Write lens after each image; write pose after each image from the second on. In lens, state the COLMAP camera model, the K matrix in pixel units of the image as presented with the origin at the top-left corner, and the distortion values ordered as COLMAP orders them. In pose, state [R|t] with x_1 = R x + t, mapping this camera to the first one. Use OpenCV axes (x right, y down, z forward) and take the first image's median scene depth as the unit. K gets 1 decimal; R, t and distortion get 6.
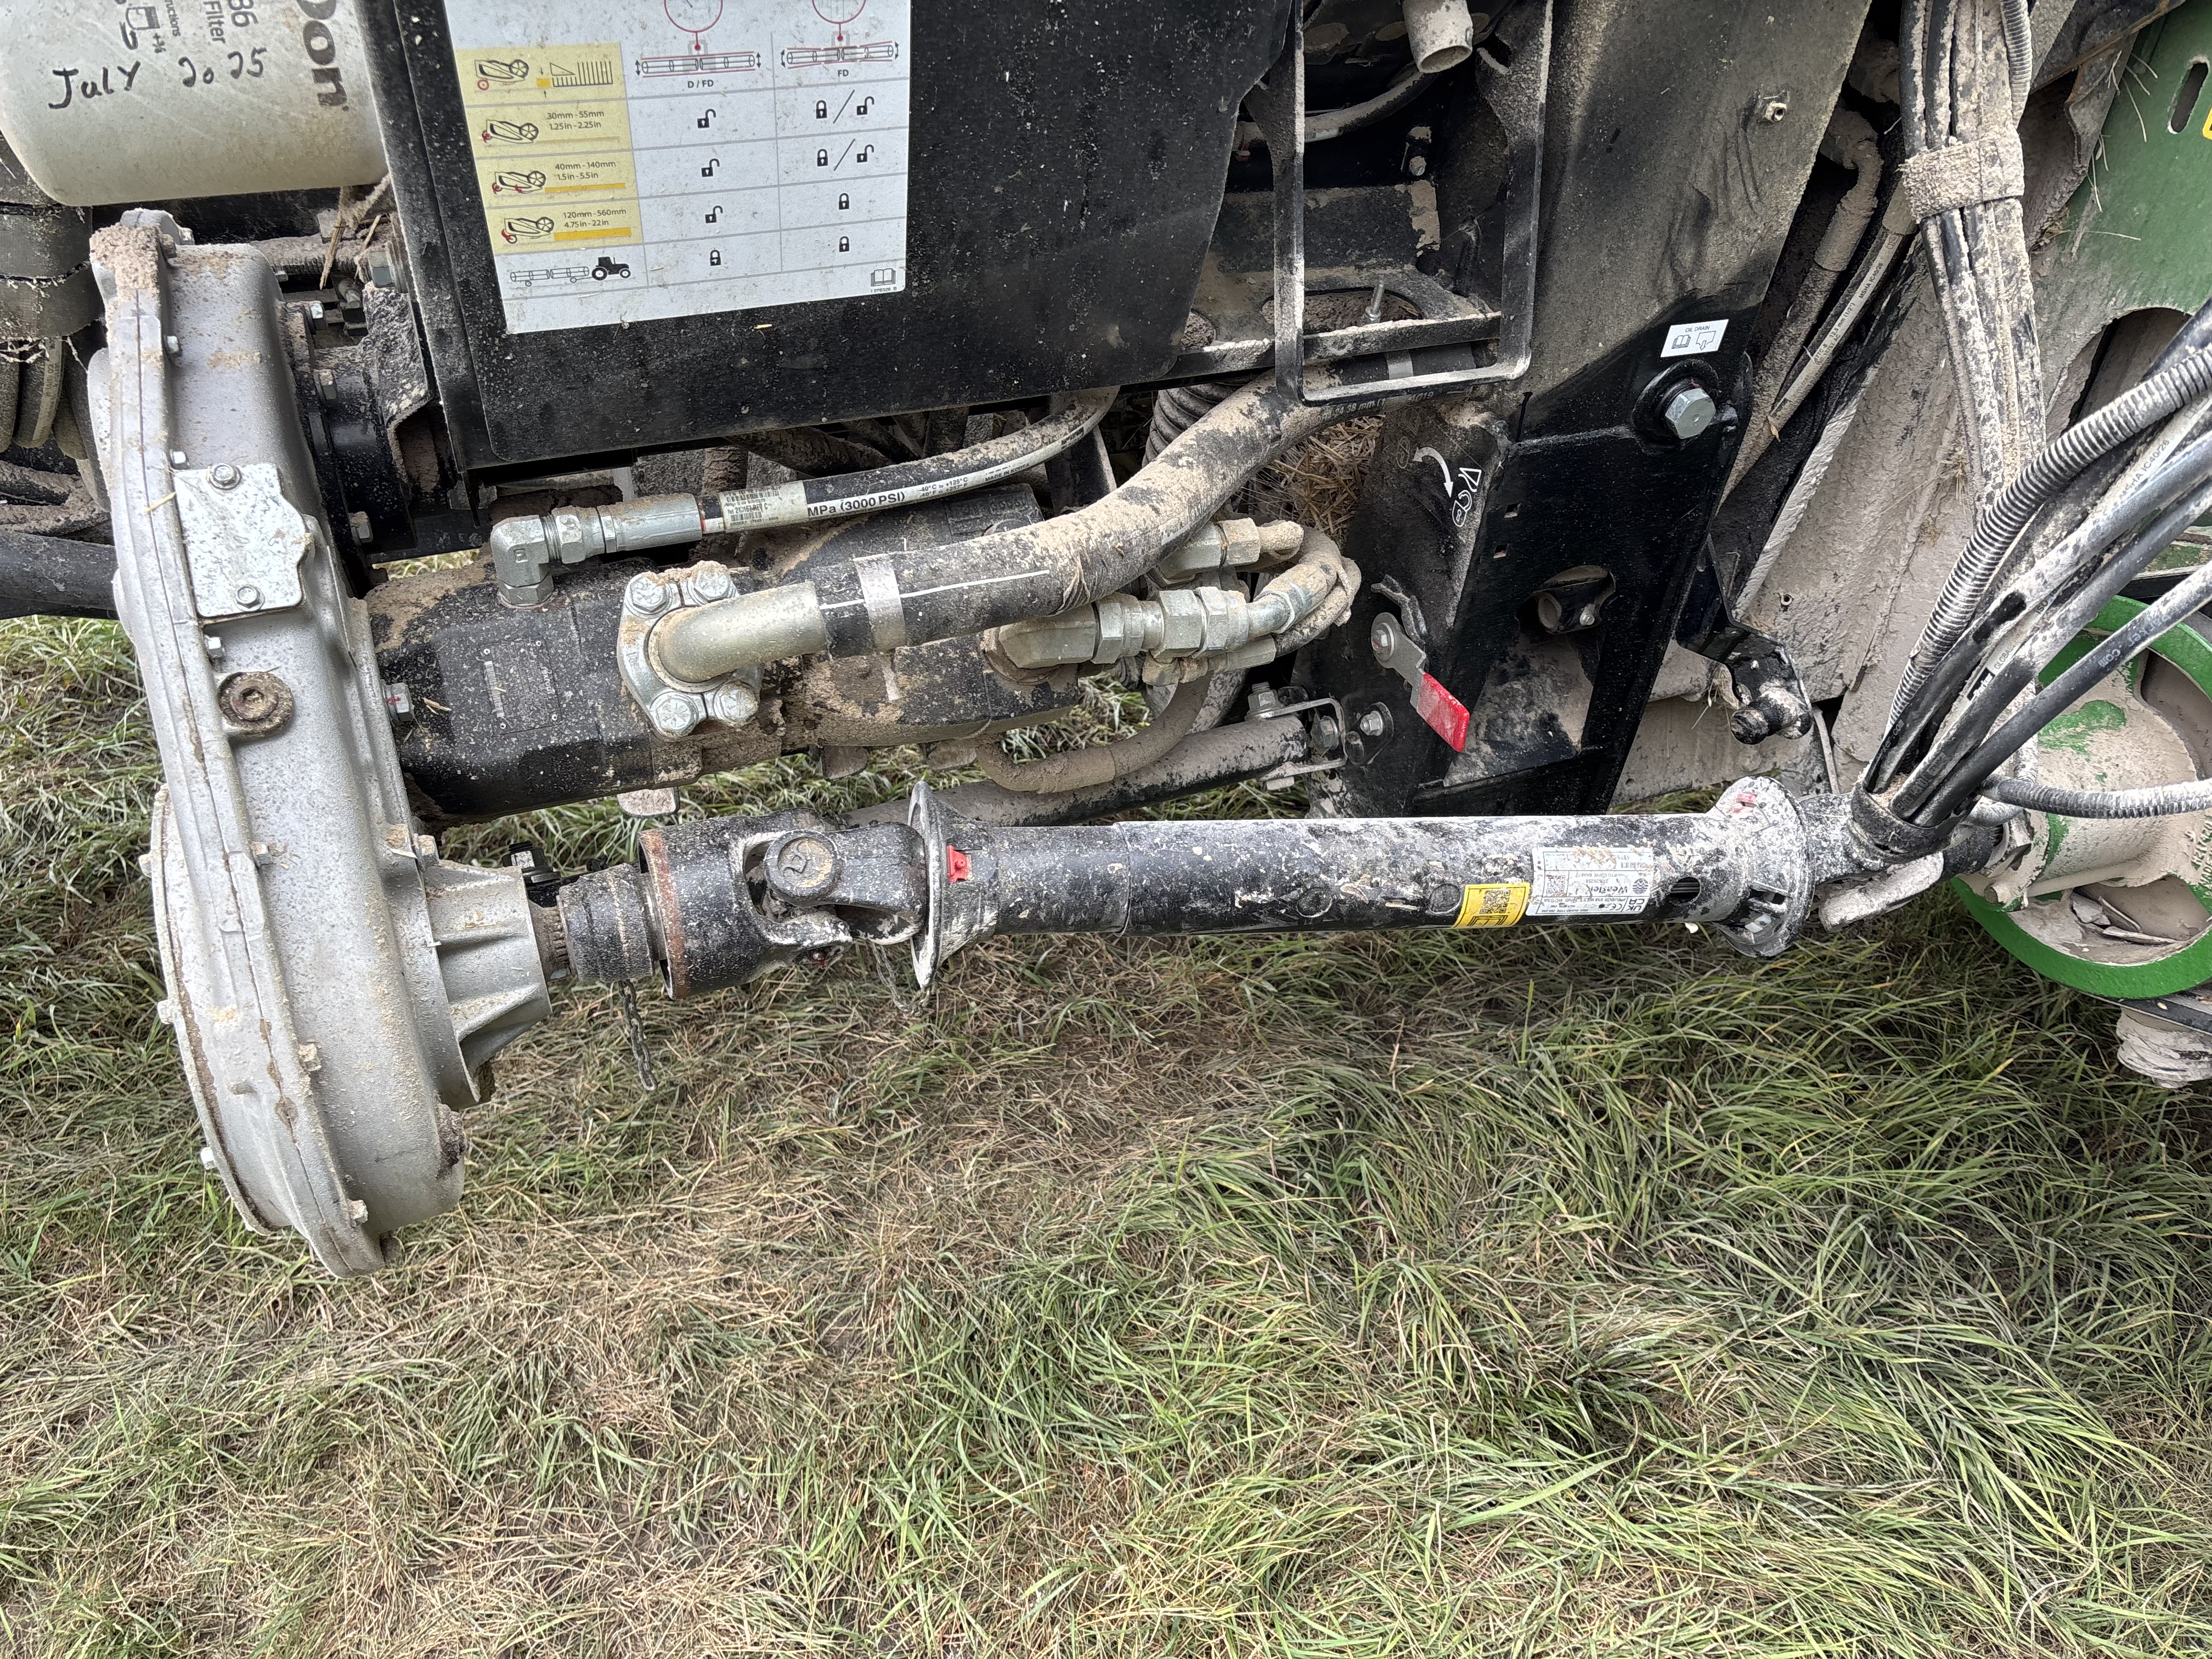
lens RADIAL K [[1660.1, 0, 1120.5], [0, 1660.1, 828.1], [0, 0, 1]] dist [0.062203, -0.095017]
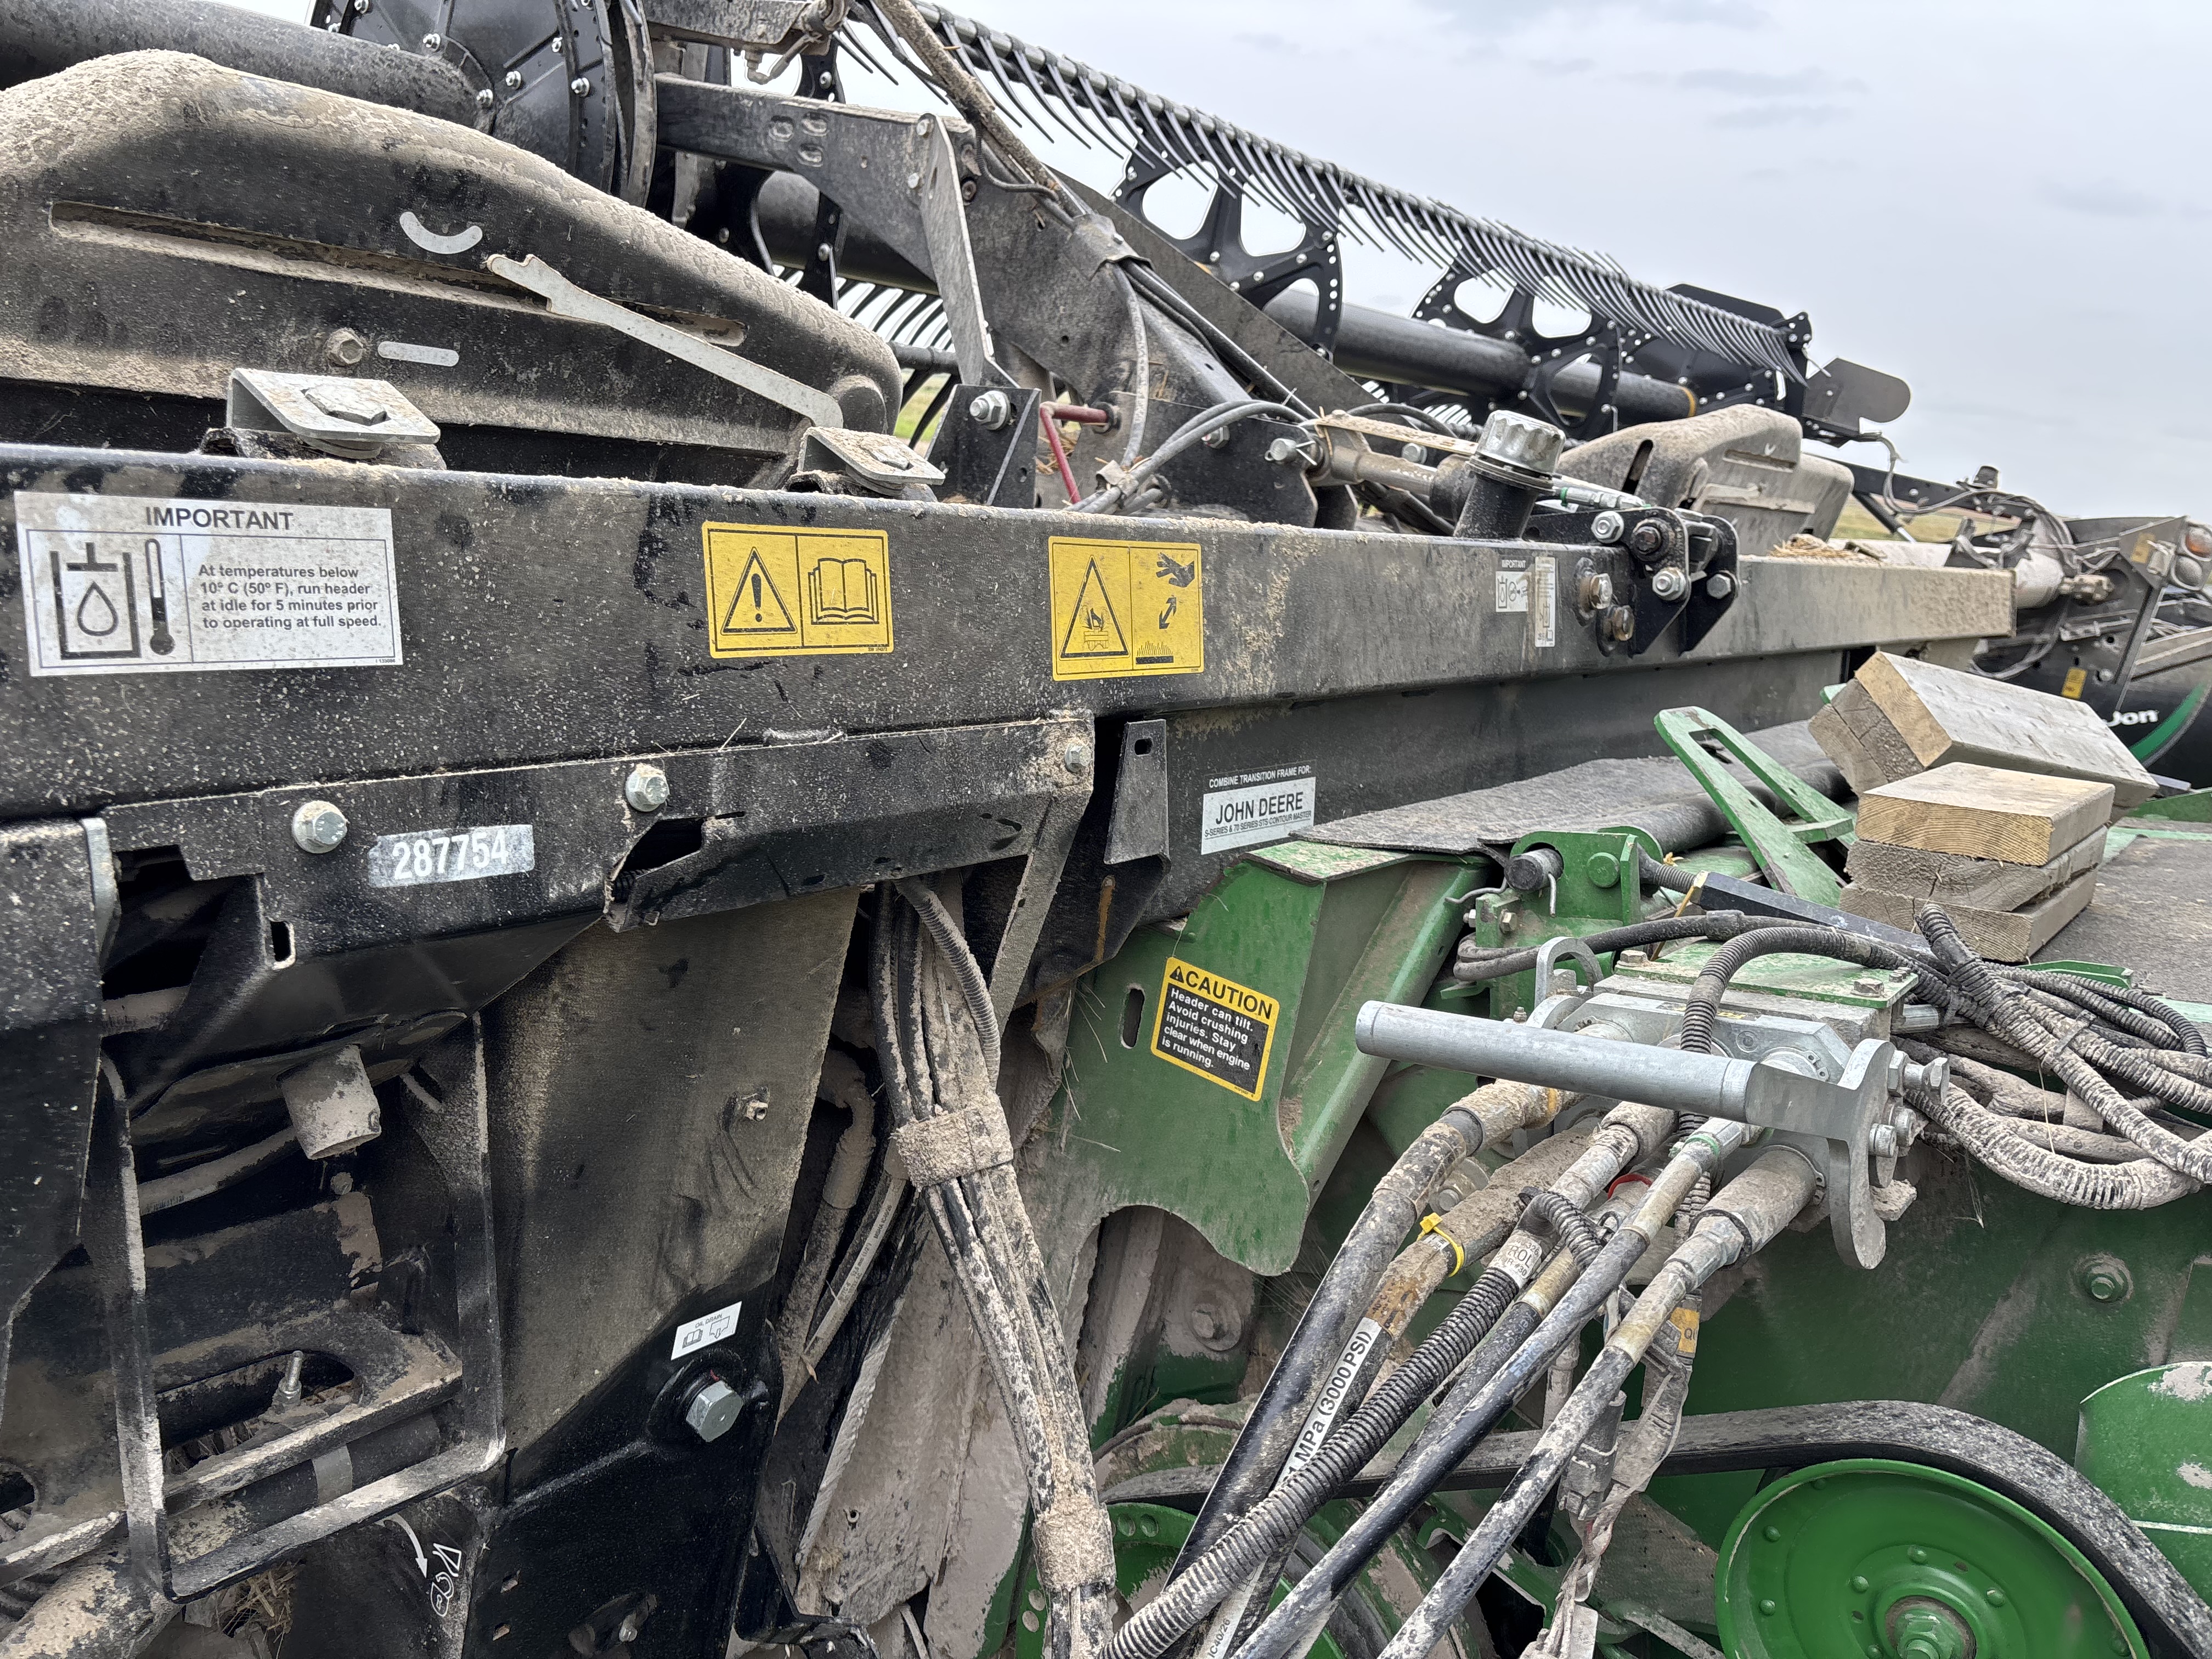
lens RADIAL K [[1660.1, 0, 1120.5], [0, 1660.1, 828.1], [0, 0, 1]] dist [0.062203, -0.095017]
pose [[0.852889, -0.023460, 0.521564, 0.084724], [0.207272, 0.932105, -0.297016, -0.251278], [-0.479185, 0.361427, 0.799845, 0.114121]]
